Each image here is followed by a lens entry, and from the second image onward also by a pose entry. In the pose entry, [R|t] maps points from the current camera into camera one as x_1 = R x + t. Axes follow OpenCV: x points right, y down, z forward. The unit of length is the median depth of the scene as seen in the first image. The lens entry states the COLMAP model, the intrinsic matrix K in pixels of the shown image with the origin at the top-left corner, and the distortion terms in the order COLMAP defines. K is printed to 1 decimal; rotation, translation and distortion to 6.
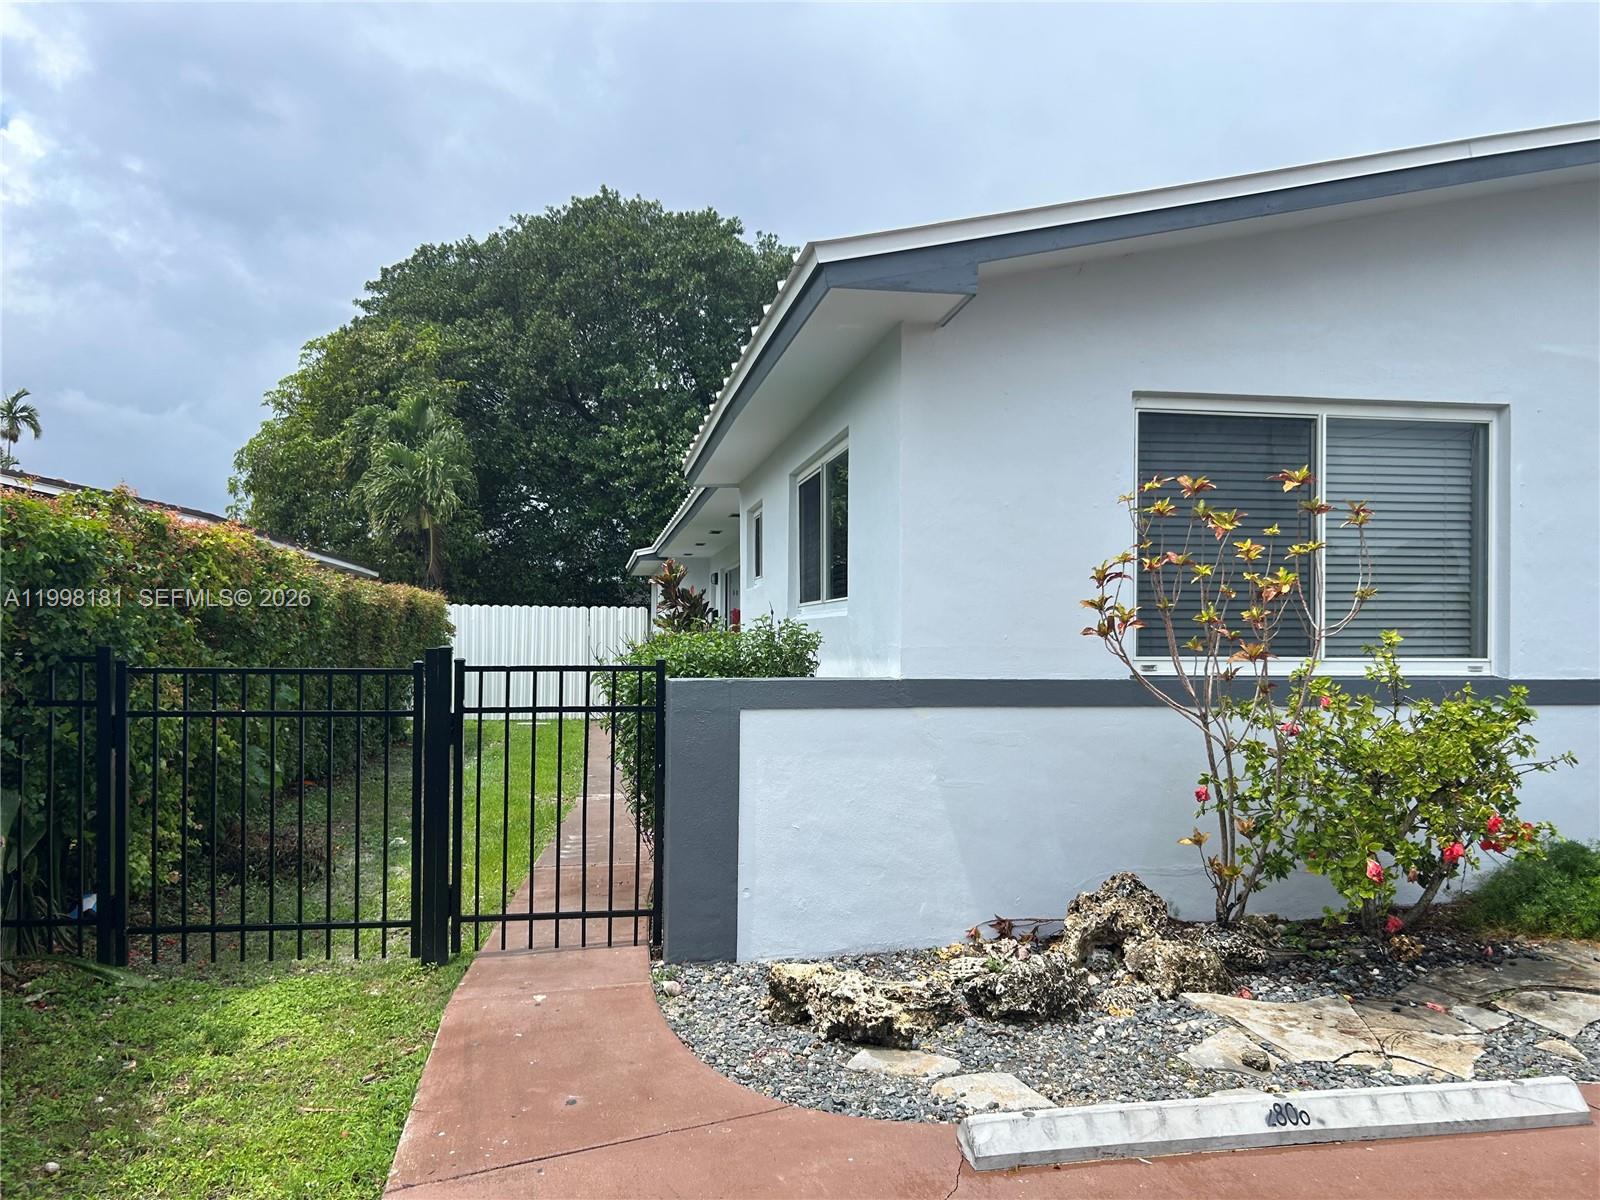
lens RADIAL K [[1209.6, 0, 793.4], [0, 1209.6, 611.3], [0, 0, 1]] dist [0.051922, -0.049546]
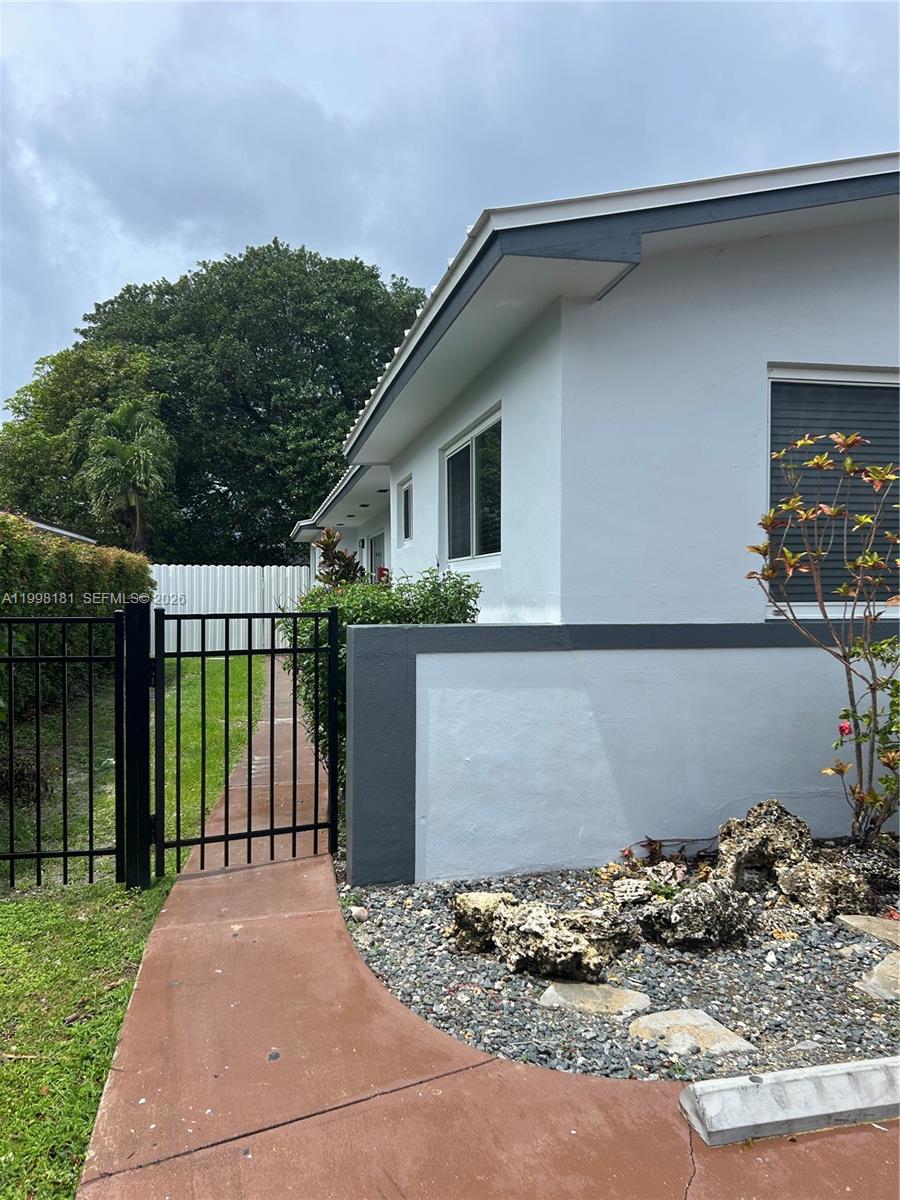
lens RADIAL K [[907.2, 0, 431.4], [0, 907.2, 596.7], [0, 0, 1]] dist [0.051922, -0.049546]
pose [[0.999802, -0.005949, 0.019003, -0.047484], [0.005397, 0.999567, 0.028922, 0.006874], [-0.019167, -0.028813, 0.999401, 0.189587]]
